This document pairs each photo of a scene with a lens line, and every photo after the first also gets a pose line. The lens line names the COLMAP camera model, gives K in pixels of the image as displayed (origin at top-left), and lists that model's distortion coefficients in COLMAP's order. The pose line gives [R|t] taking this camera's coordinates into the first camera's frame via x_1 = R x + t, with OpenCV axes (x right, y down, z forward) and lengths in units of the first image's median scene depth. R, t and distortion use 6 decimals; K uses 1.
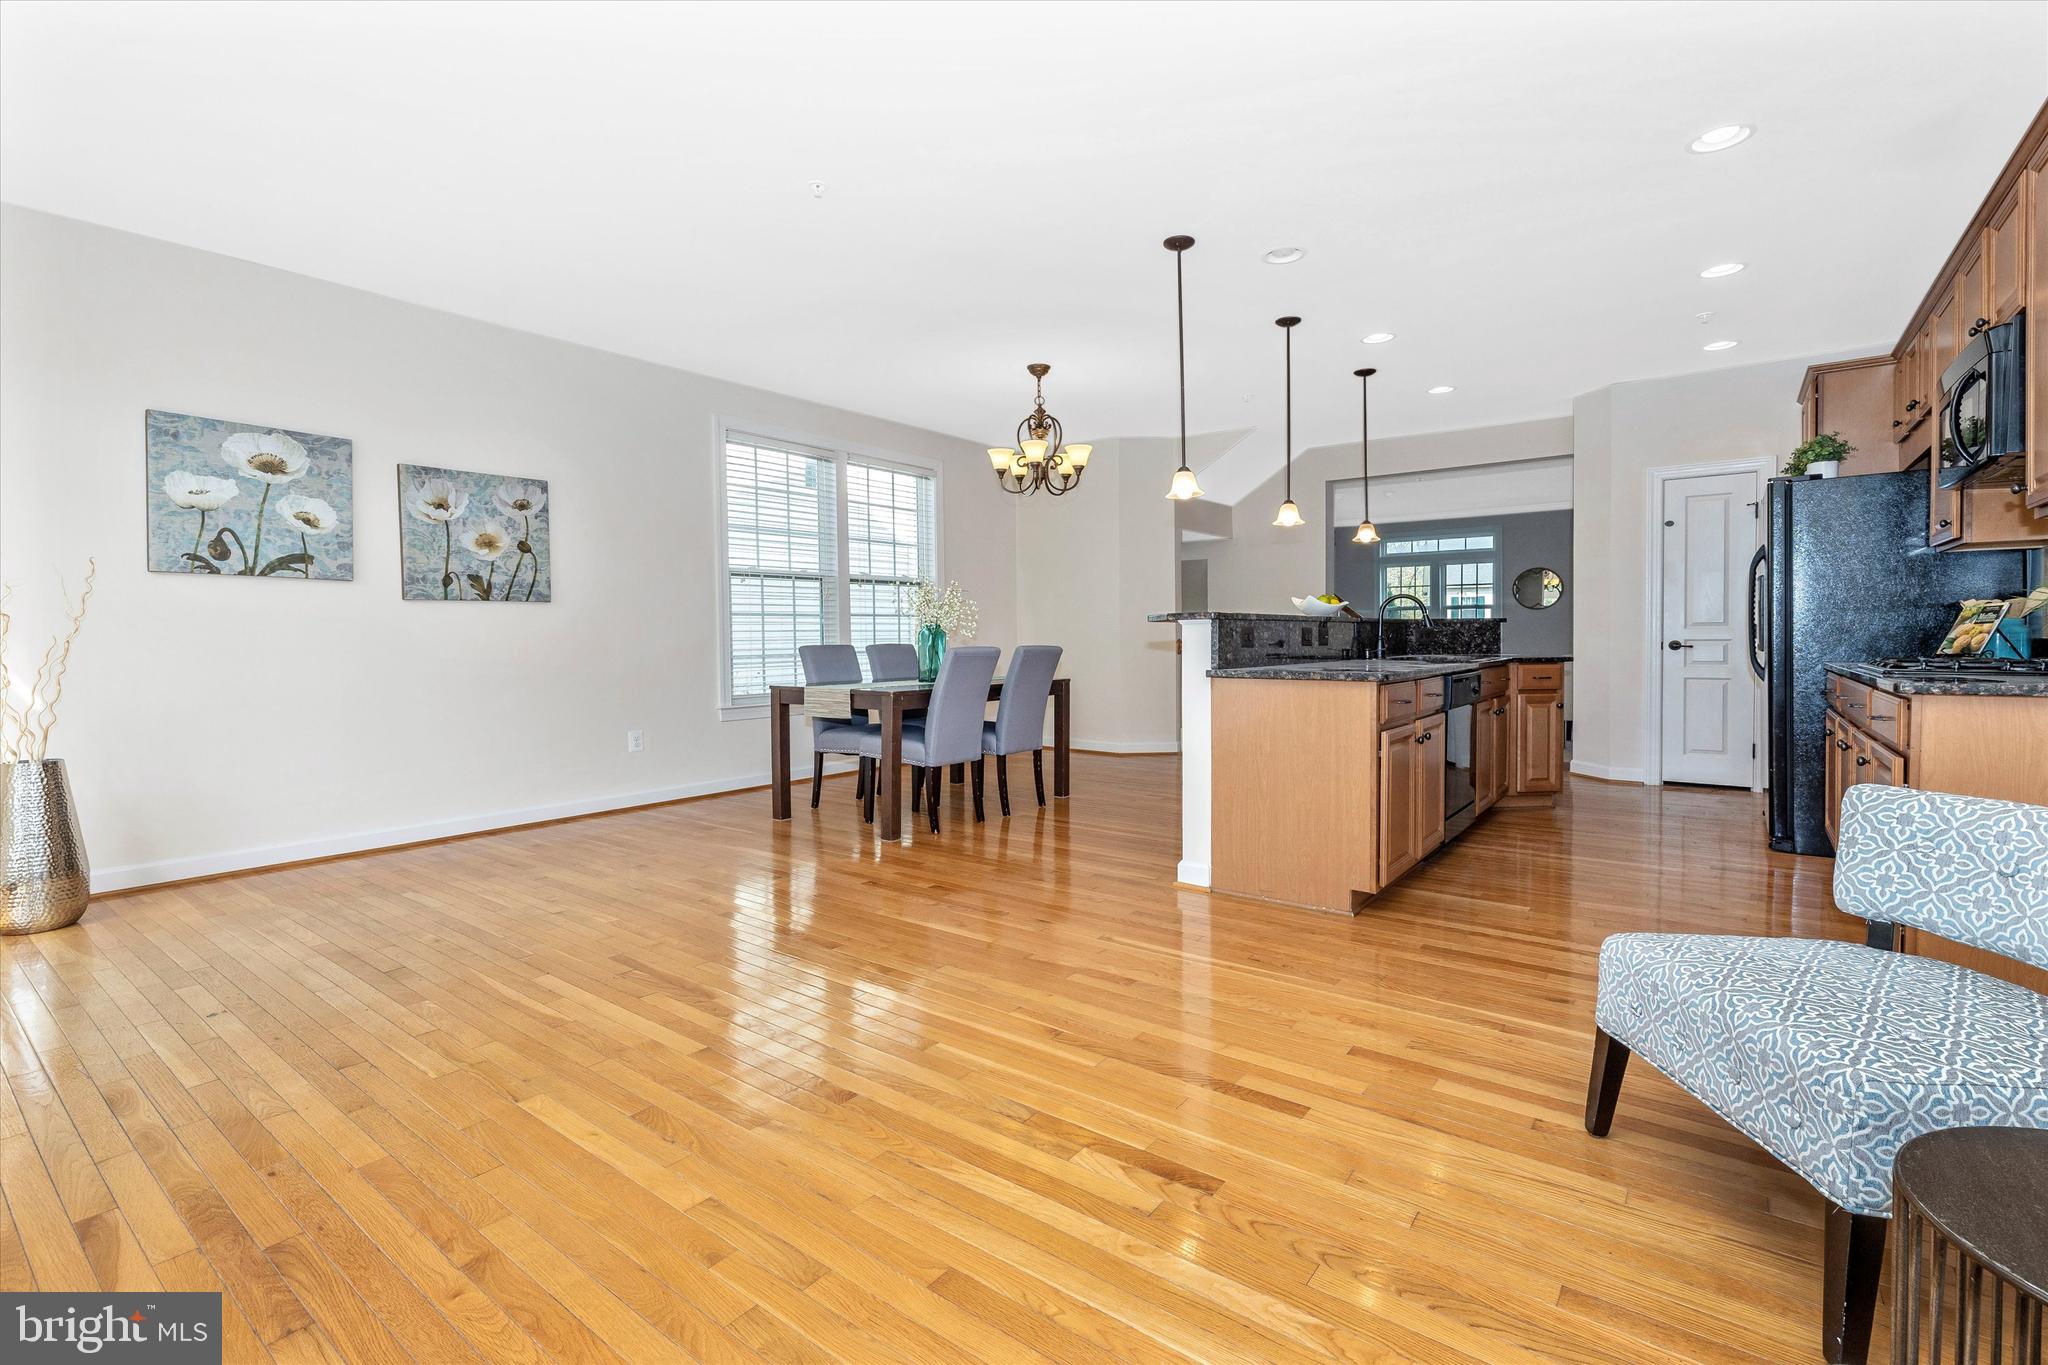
lens RADIAL K [[903.1, 0, 1073.6], [0, 903.1, 648.2], [0, 0, 1]] dist [0.001891, -0.000358]
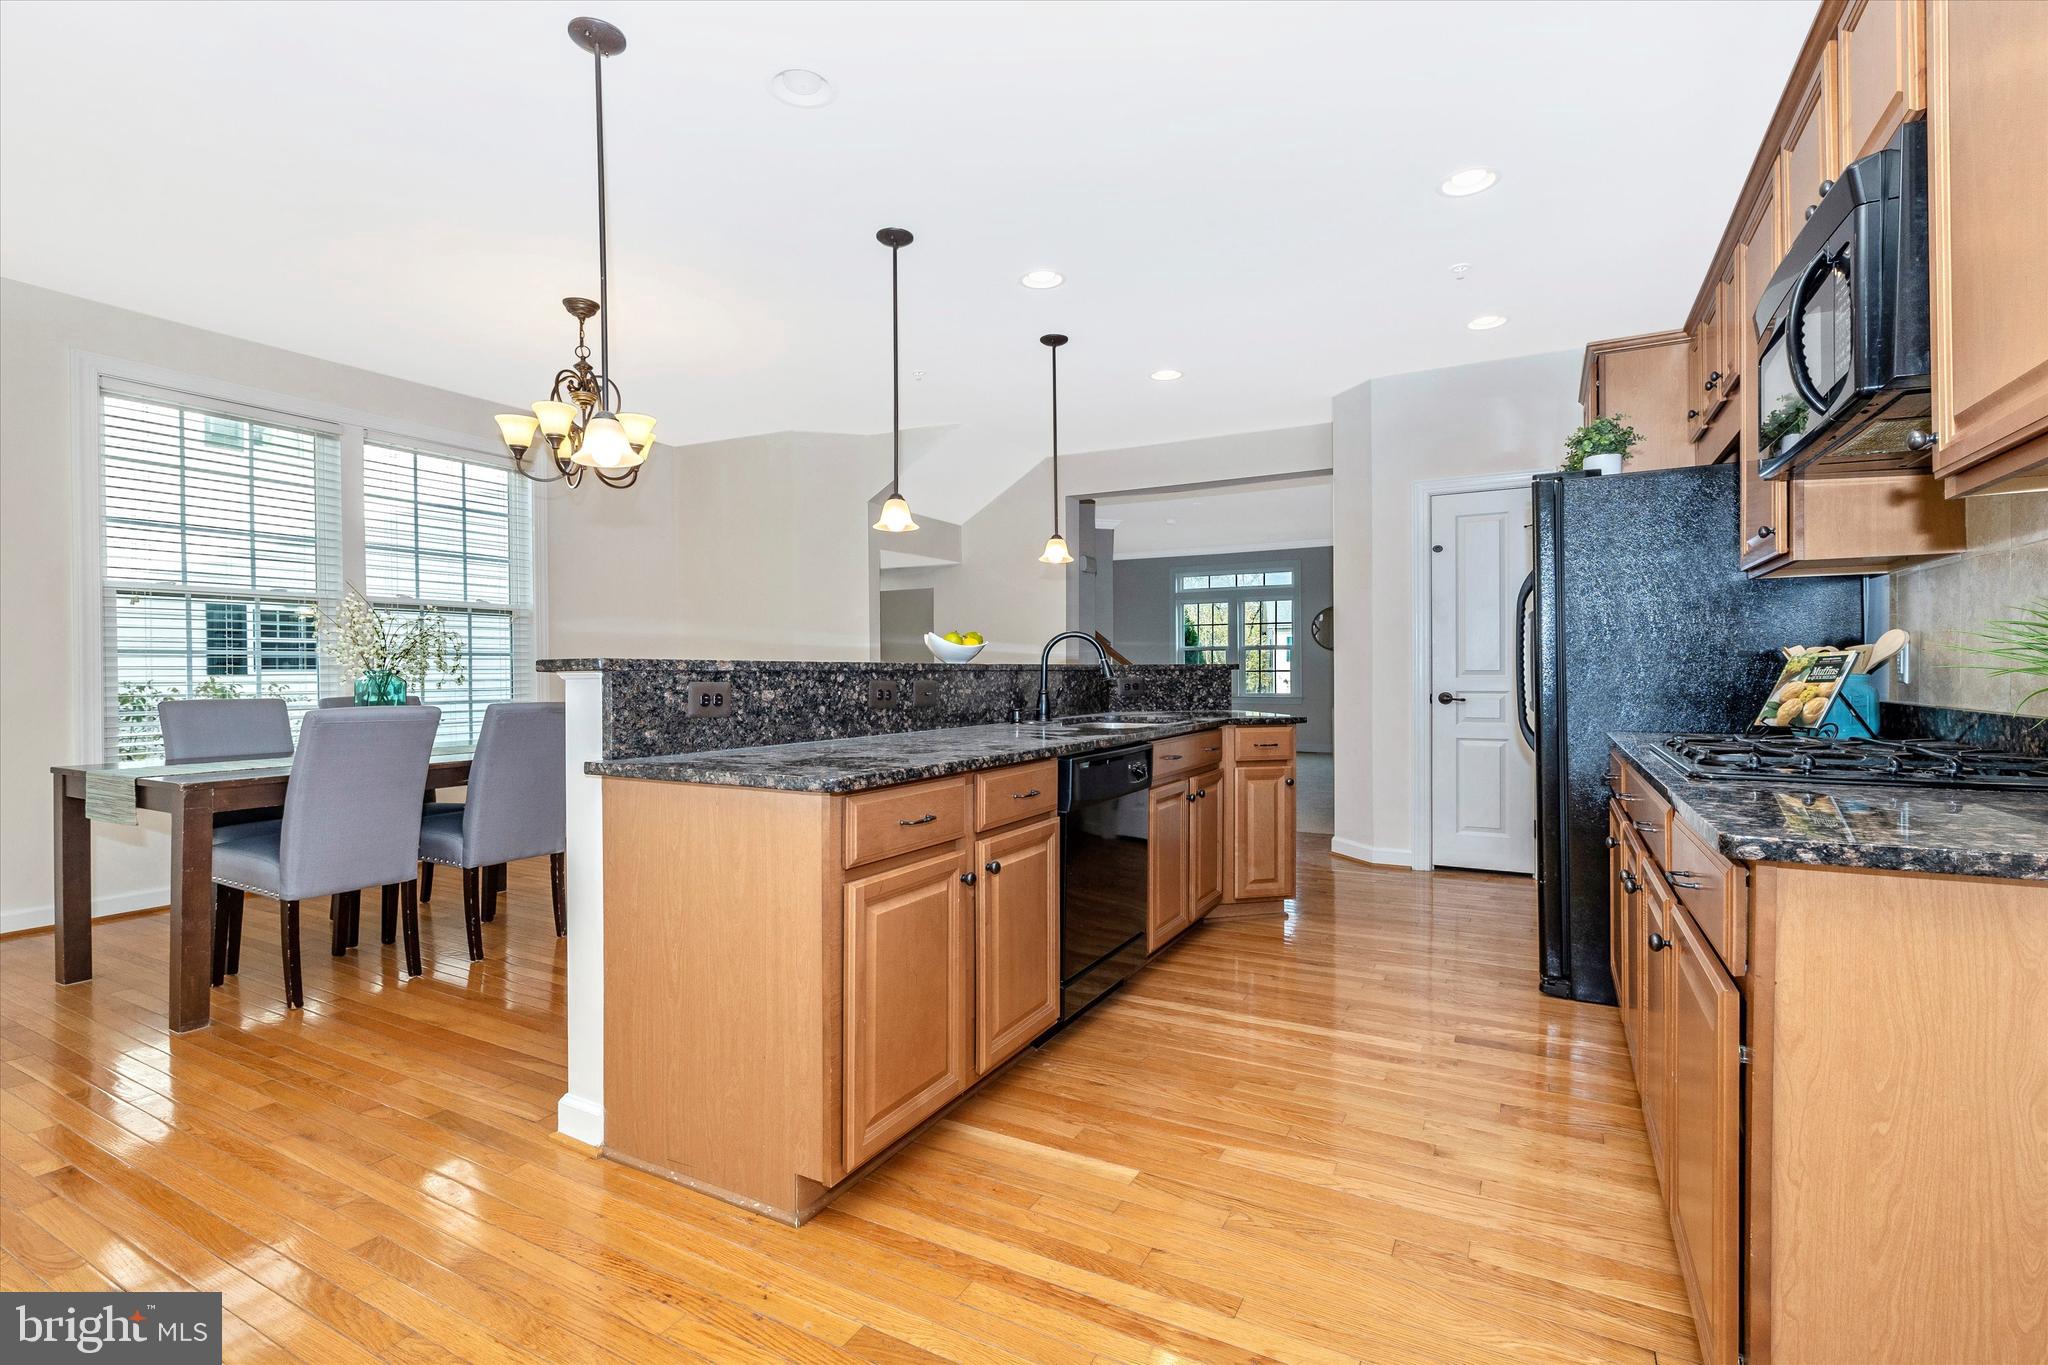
lens RADIAL K [[928.3, 0, 1018.4], [0, 928.3, 663.0], [0, 0, 1]] dist [-0.001619, 0.000099]
pose [[0.993337, 0.006183, 0.115080, 0.258490], [-0.003284, 0.999673, -0.025368, -0.017072], [-0.115199, 0.024821, 0.993032, 0.295920]]
